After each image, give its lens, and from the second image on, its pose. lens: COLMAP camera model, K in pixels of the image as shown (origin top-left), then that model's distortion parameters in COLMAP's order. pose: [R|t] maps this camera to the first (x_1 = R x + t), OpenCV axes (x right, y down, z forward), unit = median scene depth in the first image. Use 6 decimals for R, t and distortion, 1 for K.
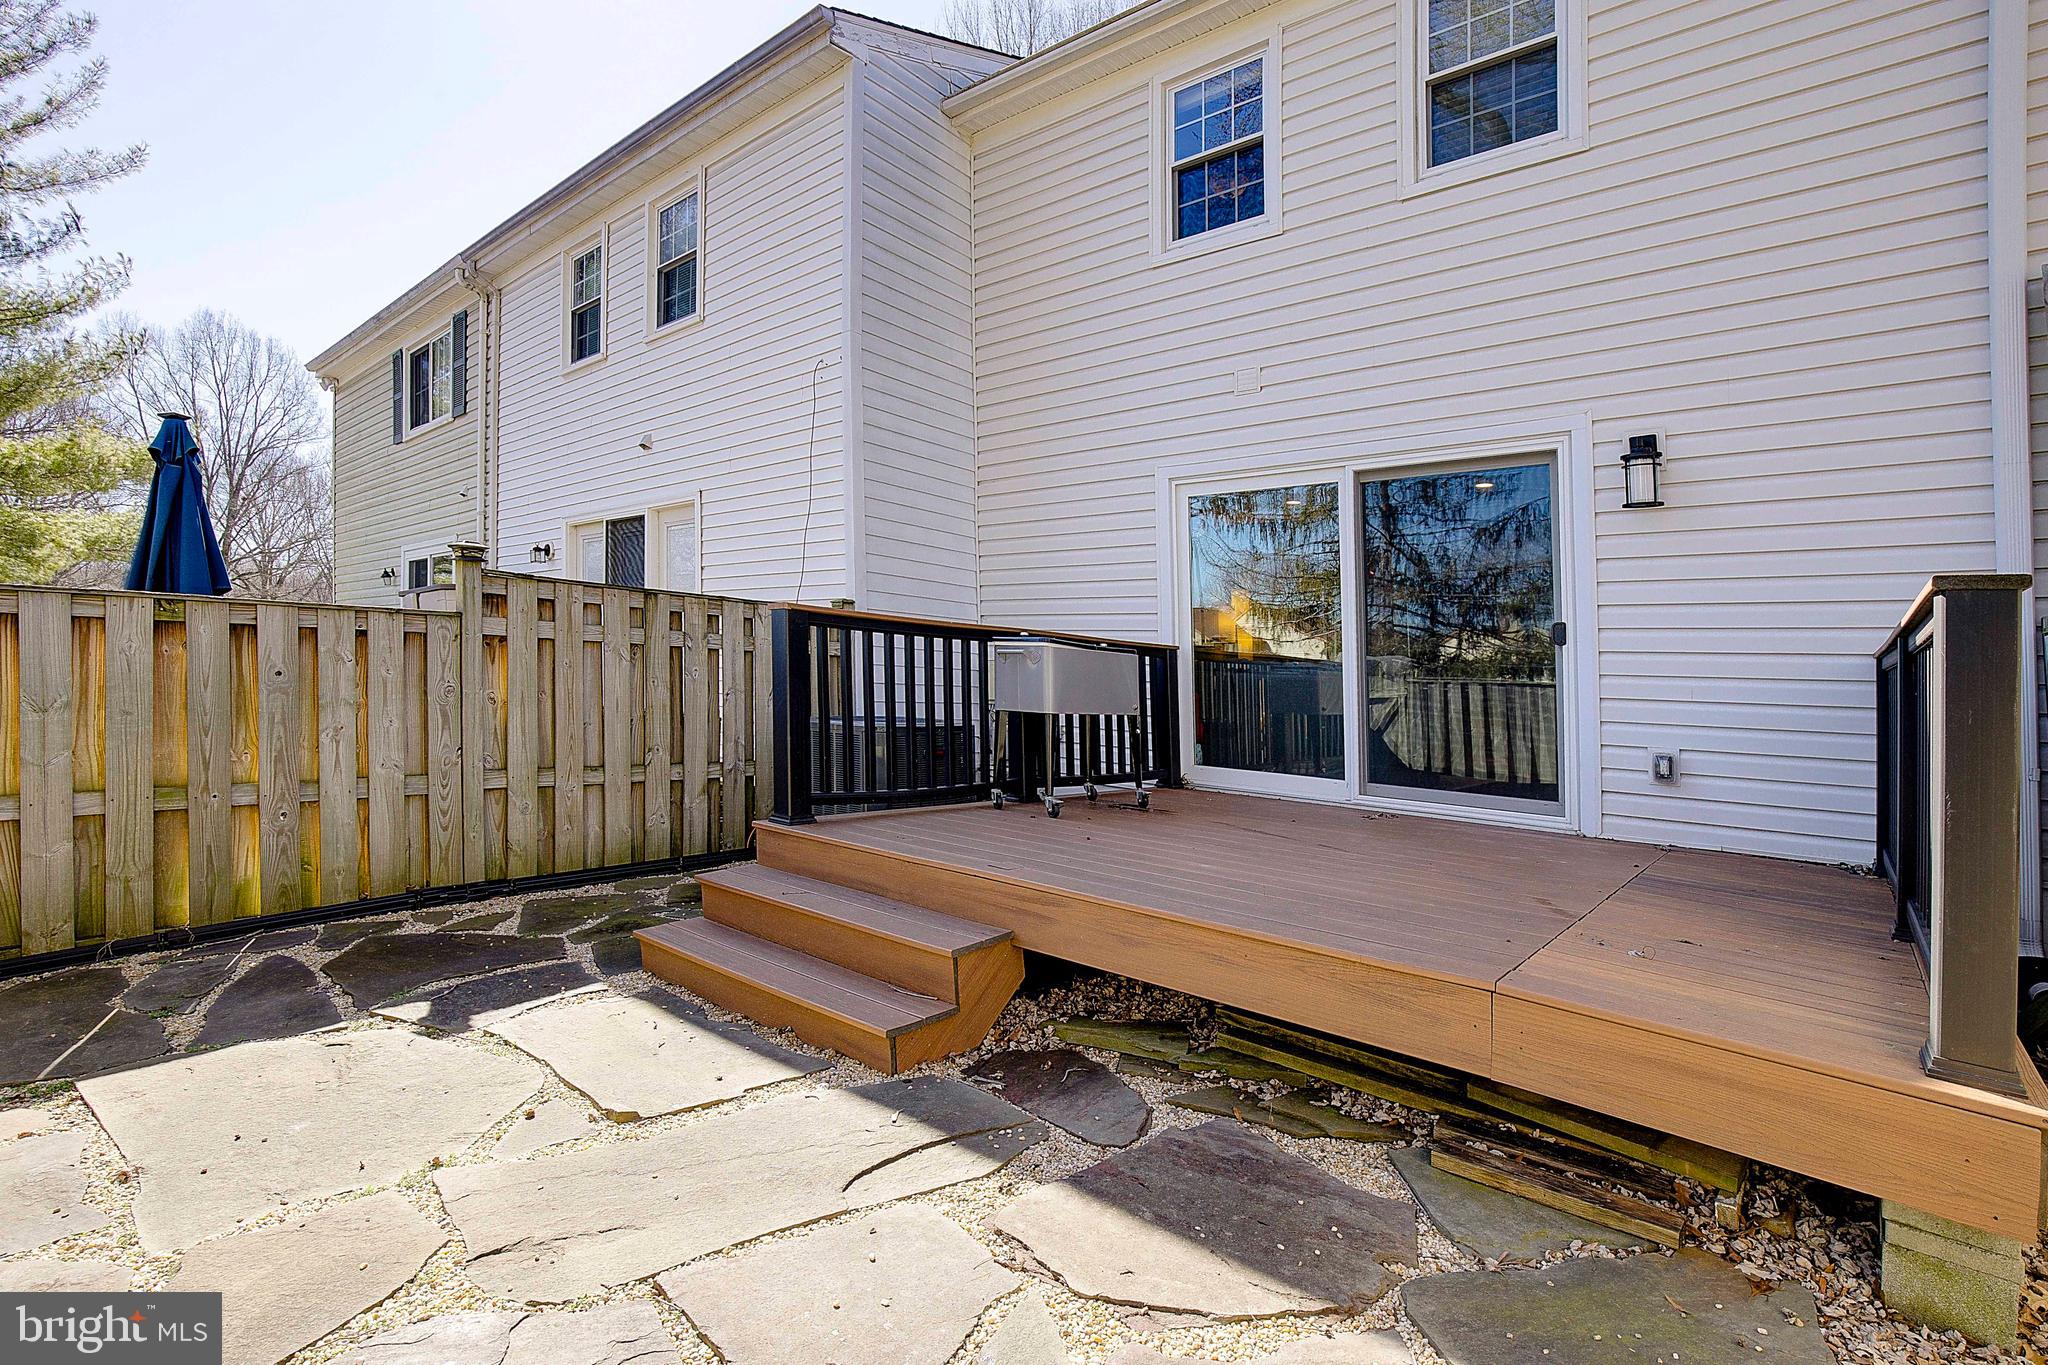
lens RADIAL K [[937.2, 0, 1029.9], [0, 937.2, 716.2], [0, 0, 1]] dist [-0.002571, -0.000277]
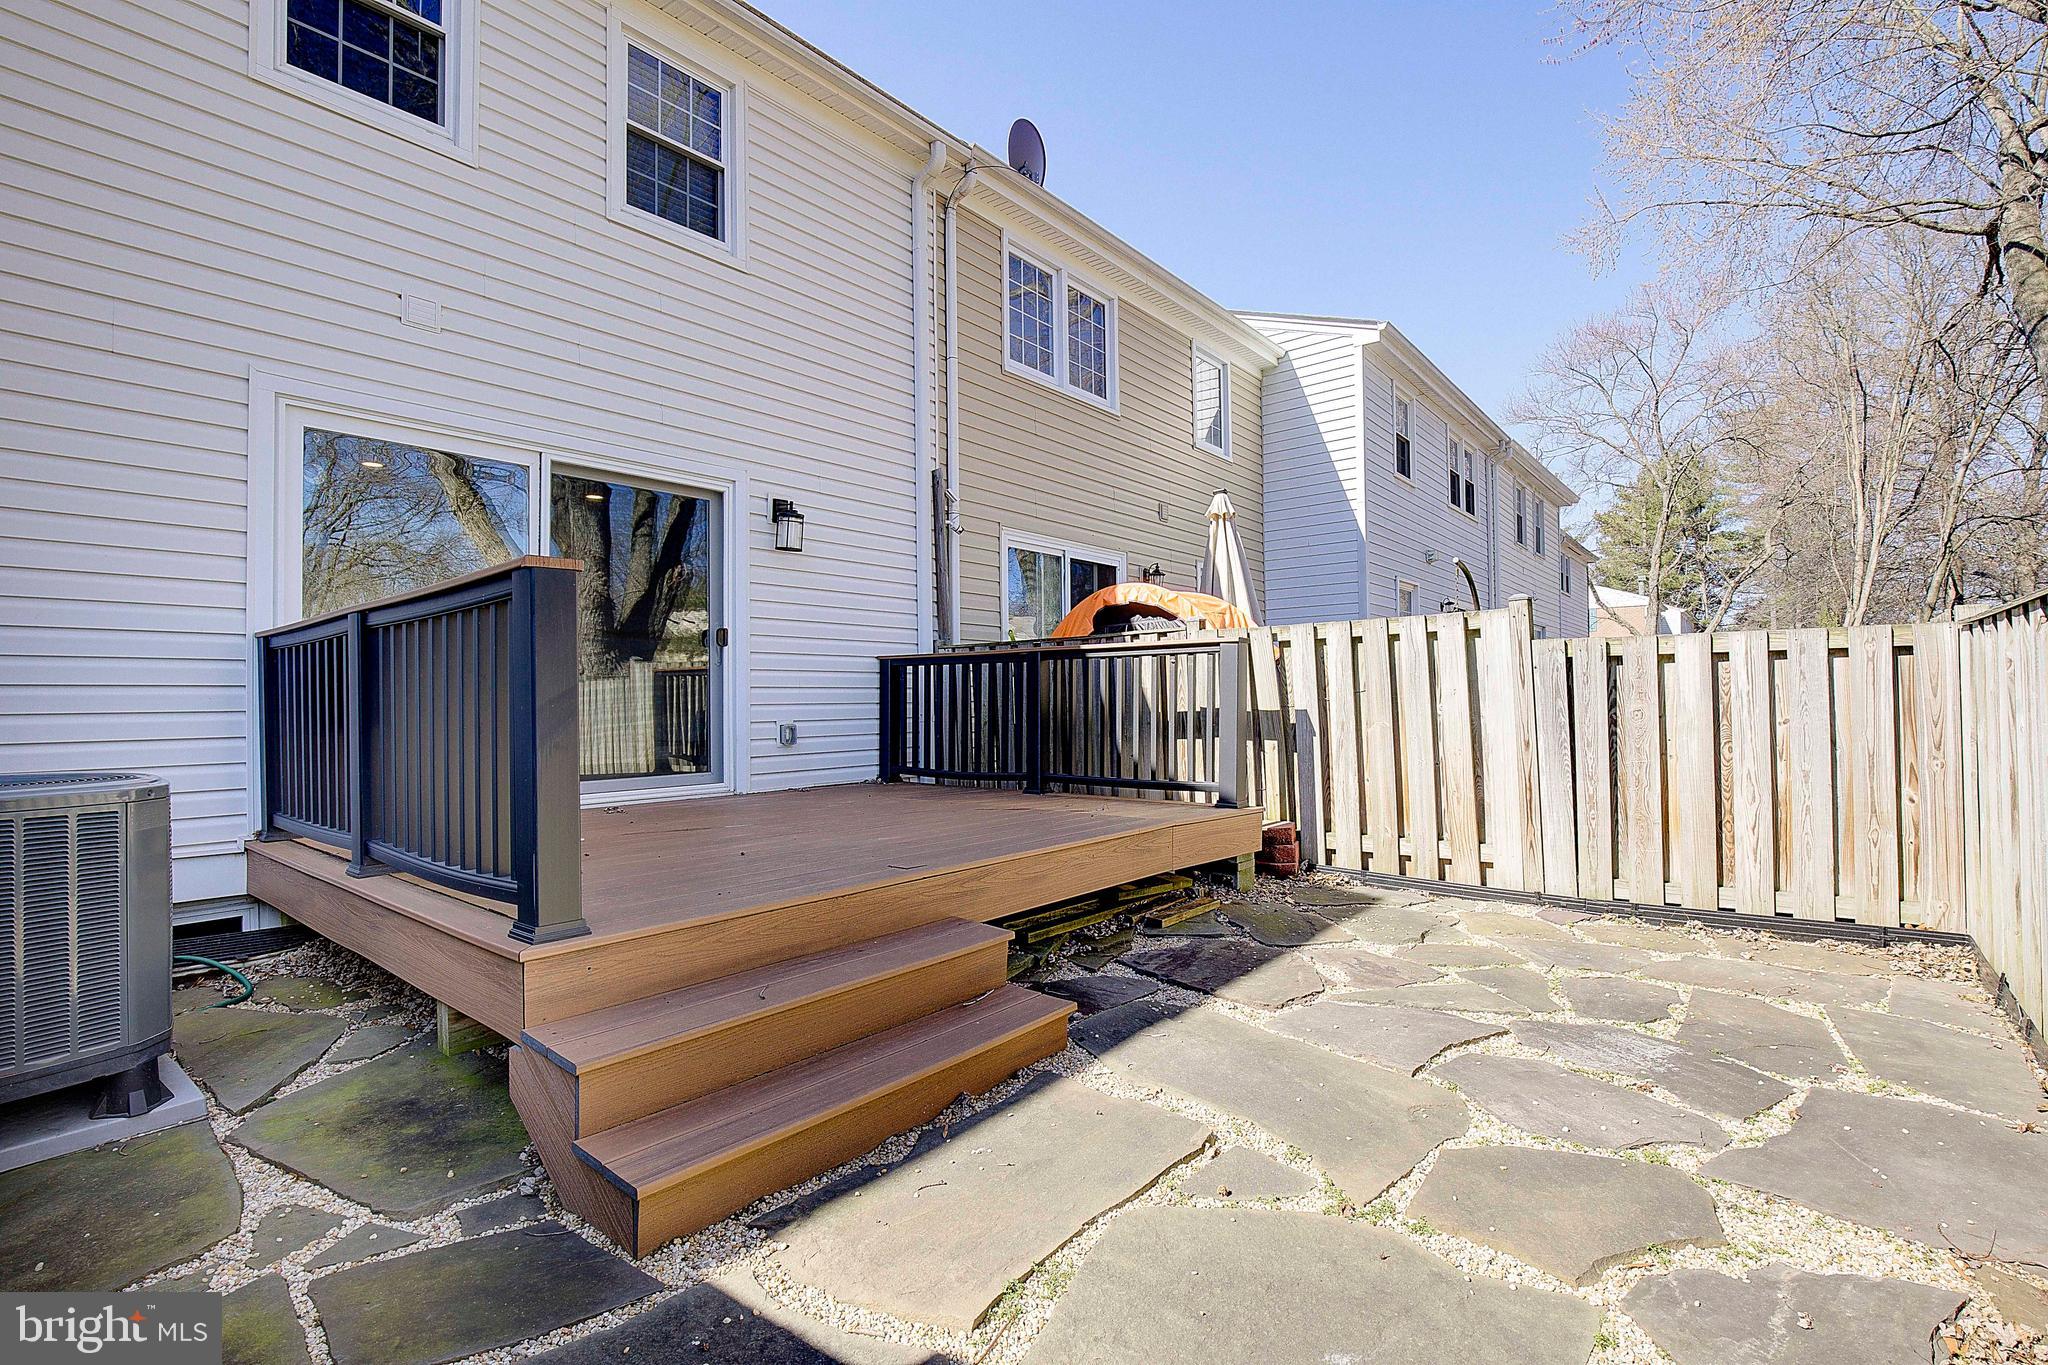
lens RADIAL K [[945.4, 0, 1056.3], [0, 945.4, 688.1], [0, 0, 1]] dist [-0.036212, 0.010311]
pose [[-0.014160, -0.040569, 0.999076, -0.789828], [0.036207, 0.998500, 0.041059, -0.061660], [-0.999244, 0.036755, -0.012670, 0.626984]]
